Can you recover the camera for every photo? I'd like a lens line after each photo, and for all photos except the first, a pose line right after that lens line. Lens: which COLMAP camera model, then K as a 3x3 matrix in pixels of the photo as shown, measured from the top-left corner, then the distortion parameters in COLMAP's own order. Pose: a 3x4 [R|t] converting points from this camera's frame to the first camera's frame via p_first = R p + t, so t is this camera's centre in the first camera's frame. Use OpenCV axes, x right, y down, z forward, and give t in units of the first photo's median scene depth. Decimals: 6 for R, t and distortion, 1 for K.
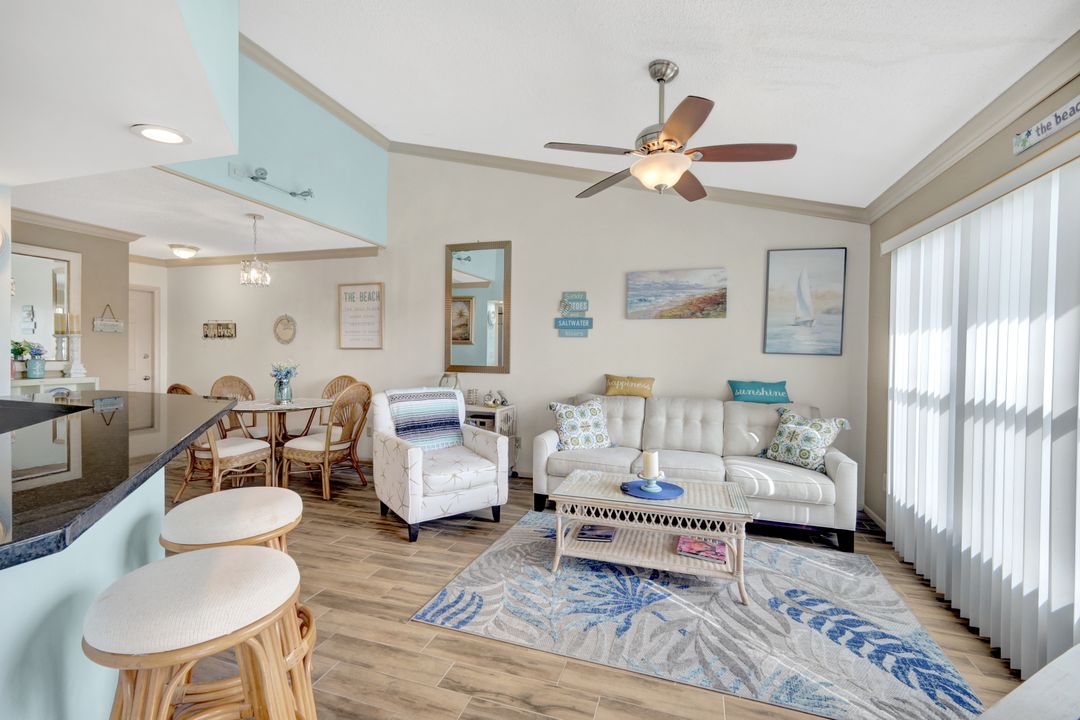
lens RADIAL K [[466.5, 0, 541.3], [0, 466.5, 355.8], [0, 0, 1]] dist [0.001332, -0.000331]
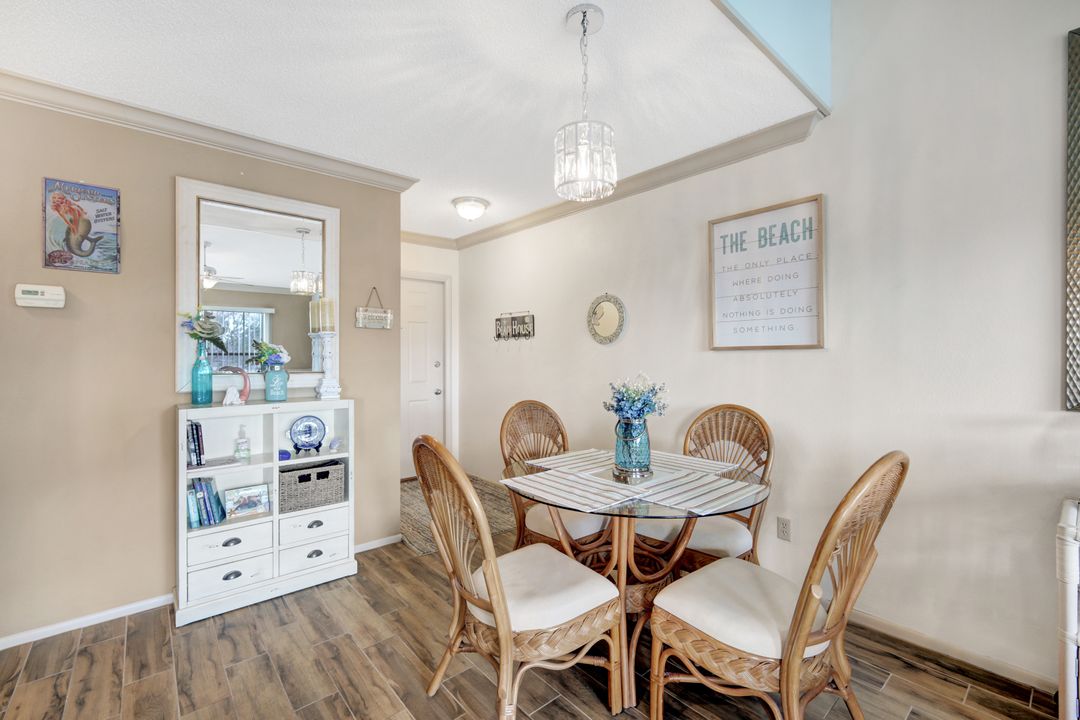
lens RADIAL K [[466.5, 0, 541.3], [0, 466.5, 355.8], [0, 0, 1]] dist [0.001332, -0.000331]
pose [[0.853946, -0.011015, -0.520244, -0.338421], [0.004391, 0.999893, -0.013964, -0.002176], [0.520342, 0.009640, 0.853903, 0.493241]]
